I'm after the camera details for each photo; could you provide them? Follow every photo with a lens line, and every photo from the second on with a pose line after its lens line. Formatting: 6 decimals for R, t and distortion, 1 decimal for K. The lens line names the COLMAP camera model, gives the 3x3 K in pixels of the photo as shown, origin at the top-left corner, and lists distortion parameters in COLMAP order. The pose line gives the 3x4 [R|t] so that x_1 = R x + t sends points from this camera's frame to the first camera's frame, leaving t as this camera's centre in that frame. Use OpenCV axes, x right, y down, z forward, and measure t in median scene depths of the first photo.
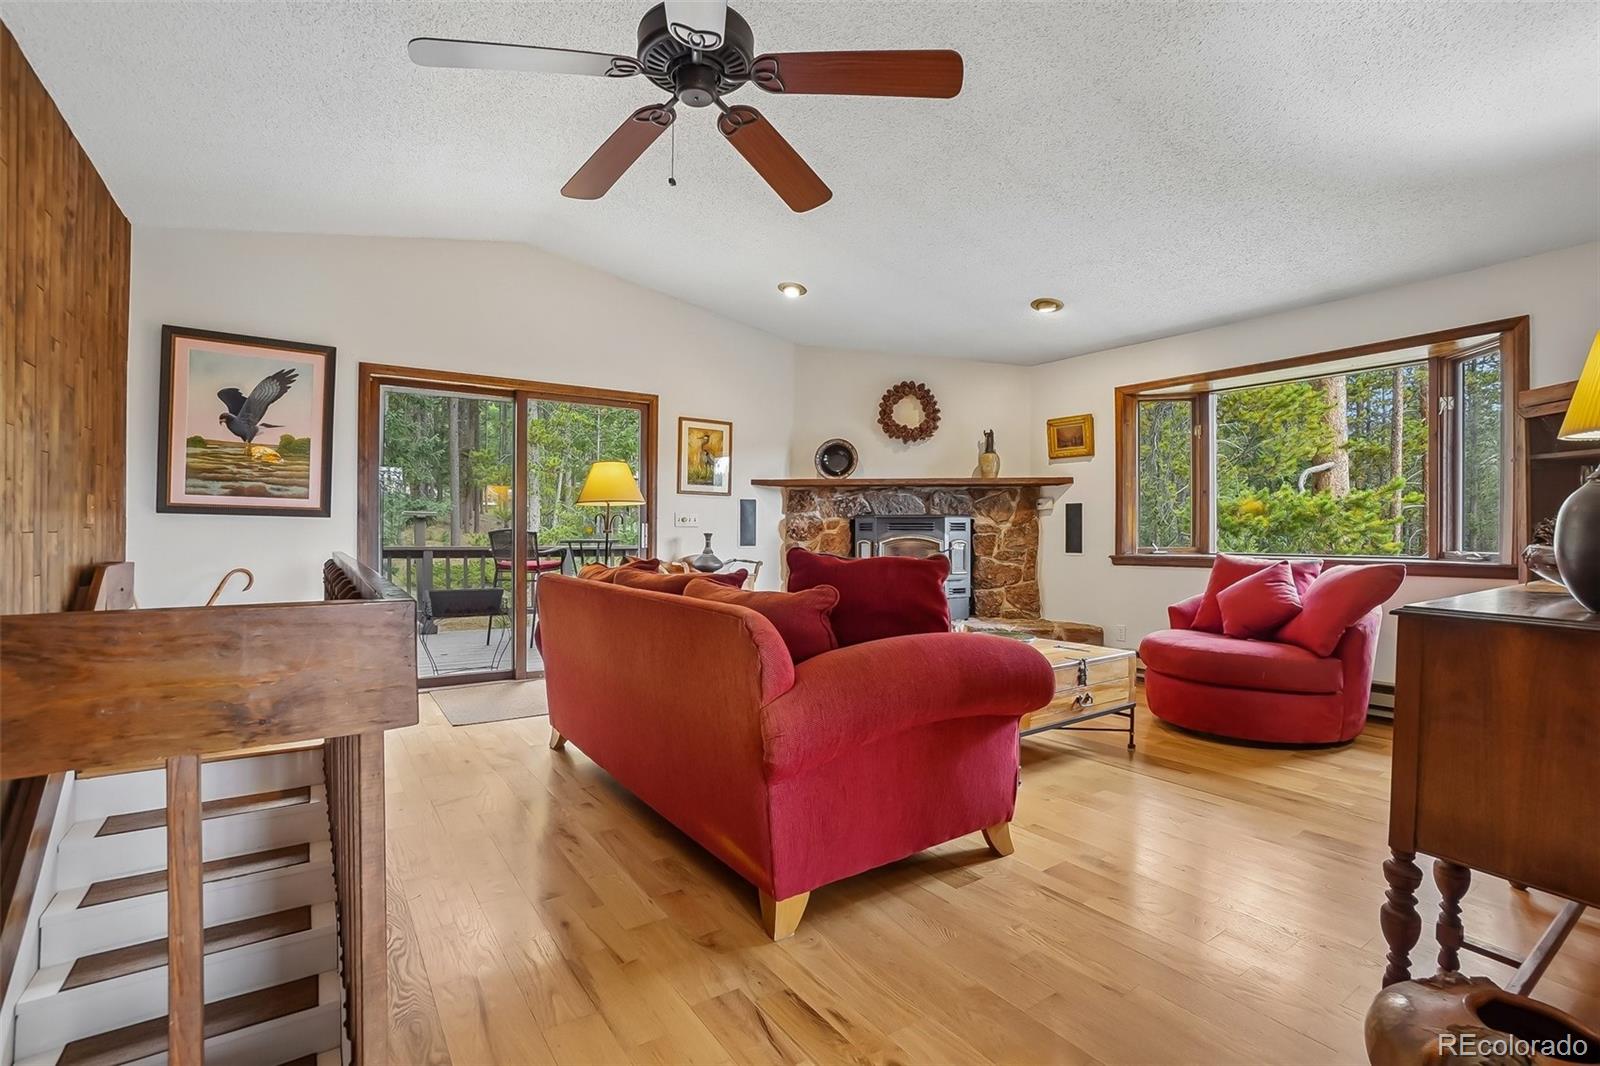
lens RADIAL K [[740.4, 0, 800.9], [0, 740.4, 533.8], [0, 0, 1]] dist [-0.037617, 0.007443]
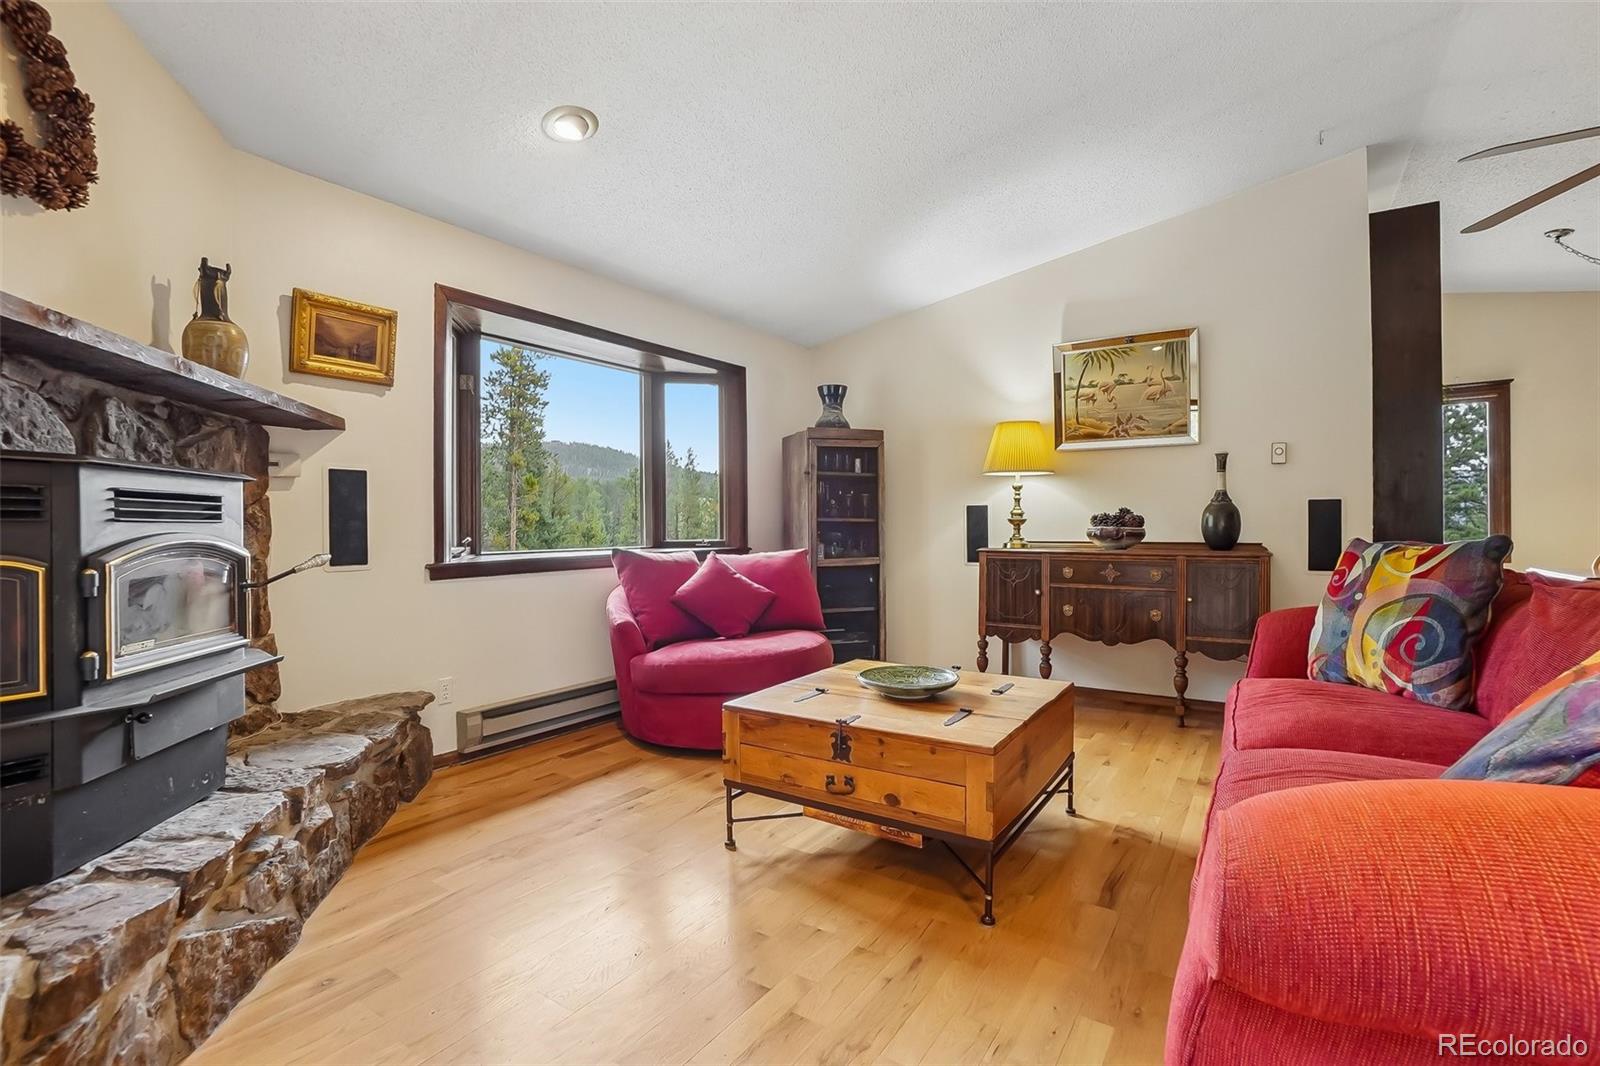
lens RADIAL K [[740.4, 0, 809.7], [0, 740.4, 532.8], [0, 0, 1]] dist [-0.037617, 0.007443]
pose [[-0.390617, -0.002853, 0.920549, -0.227208], [0.004180, 0.999979, 0.004873, 0.002174], [-0.920544, 0.005752, -0.390597, 0.902247]]
